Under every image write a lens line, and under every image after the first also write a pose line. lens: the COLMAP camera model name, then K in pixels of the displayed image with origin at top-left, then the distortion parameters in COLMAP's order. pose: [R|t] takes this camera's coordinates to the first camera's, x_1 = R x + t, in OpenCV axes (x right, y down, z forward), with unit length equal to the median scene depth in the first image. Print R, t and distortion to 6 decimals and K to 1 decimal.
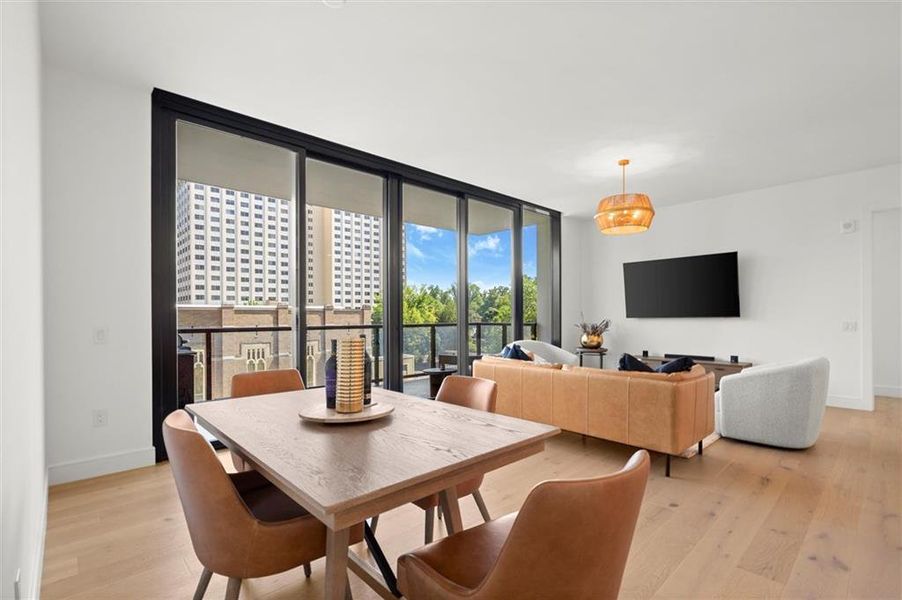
lens RADIAL K [[410.1, 0, 455.7], [0, 410.1, 317.6], [0, 0, 1]] dist [0.003280, 0.004148]
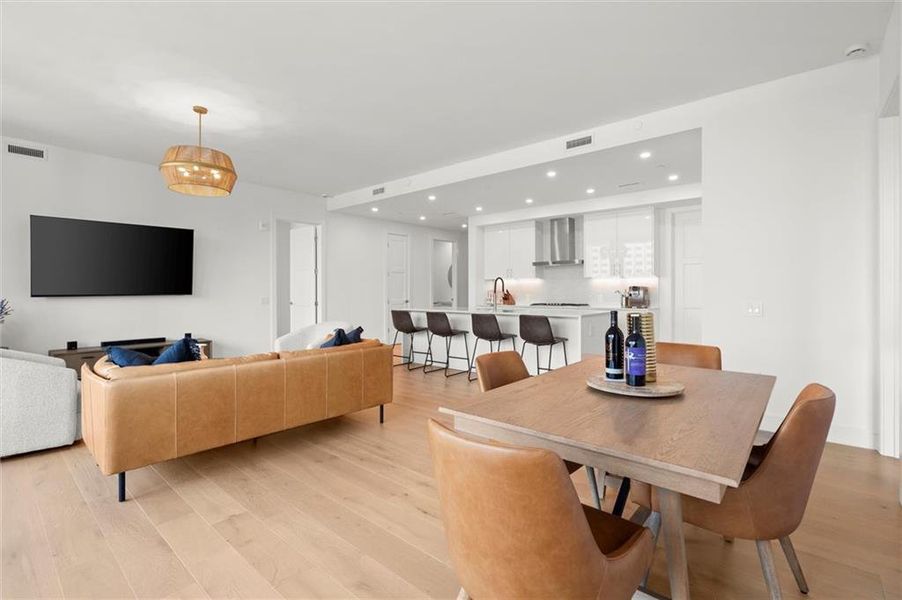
lens RADIAL K [[410.1, 0, 444.4], [0, 410.1, 290.3], [0, 0, 1]] dist [0.003280, 0.004148]
pose [[-0.074008, 0.004607, 0.997247, -0.053792], [0.009606, 0.999946, -0.003907, -0.000266], [-0.997211, 0.009290, -0.074049, 0.066970]]
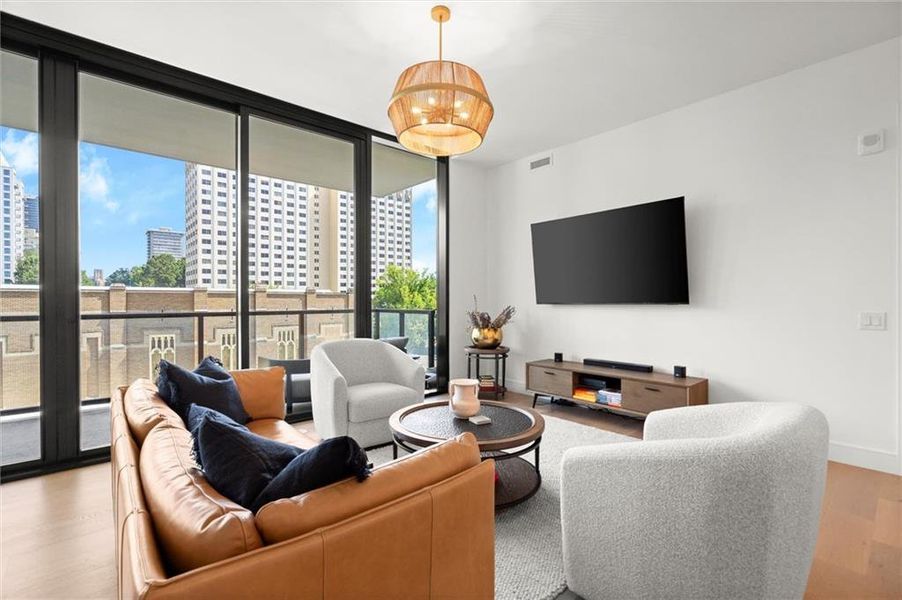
lens RADIAL K [[410.1, 0, 448.8], [0, 410.1, 302.4], [0, 0, 1]] dist [0.003280, 0.004148]
pose [[0.999216, 0.004698, -0.039318, 0.052404], [-0.004685, 0.999989, 0.000433, -0.000263], [0.039320, -0.000248, 0.999227, 0.054581]]
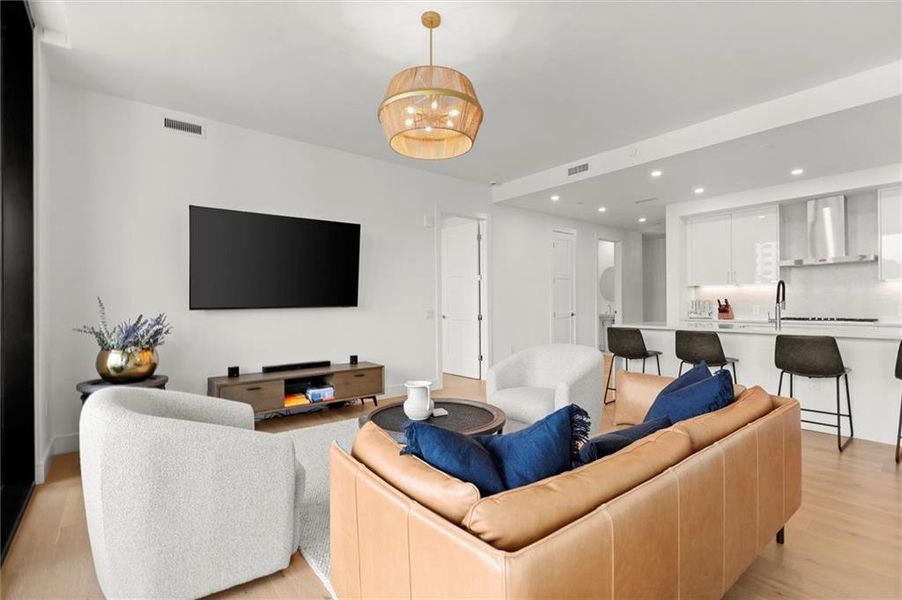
lens RADIAL K [[410.1, 0, 457.4], [0, 410.1, 301.0], [0, 0, 1]] dist [0.003280, 0.004148]
pose [[0.081032, 0.005719, 0.996695, -0.014286], [0.012946, 0.999893, -0.006790, -0.000560], [-0.996627, 0.013453, 0.080950, 0.108765]]
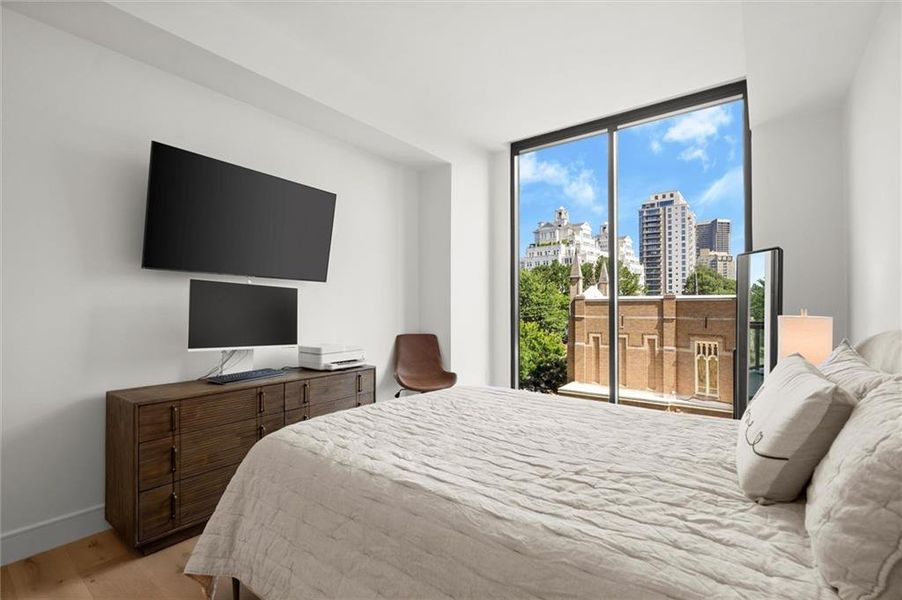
lens RADIAL K [[410.1, 0, 449.8], [0, 410.1, 297.3], [0, 0, 1]] dist [0.003280, 0.004148]
pose [[0.164076, -0.021083, -0.986222, 0.254499], [-0.004505, 0.999745, -0.022121, -0.001571], [0.986437, 0.008073, 0.163939, 0.284609]]
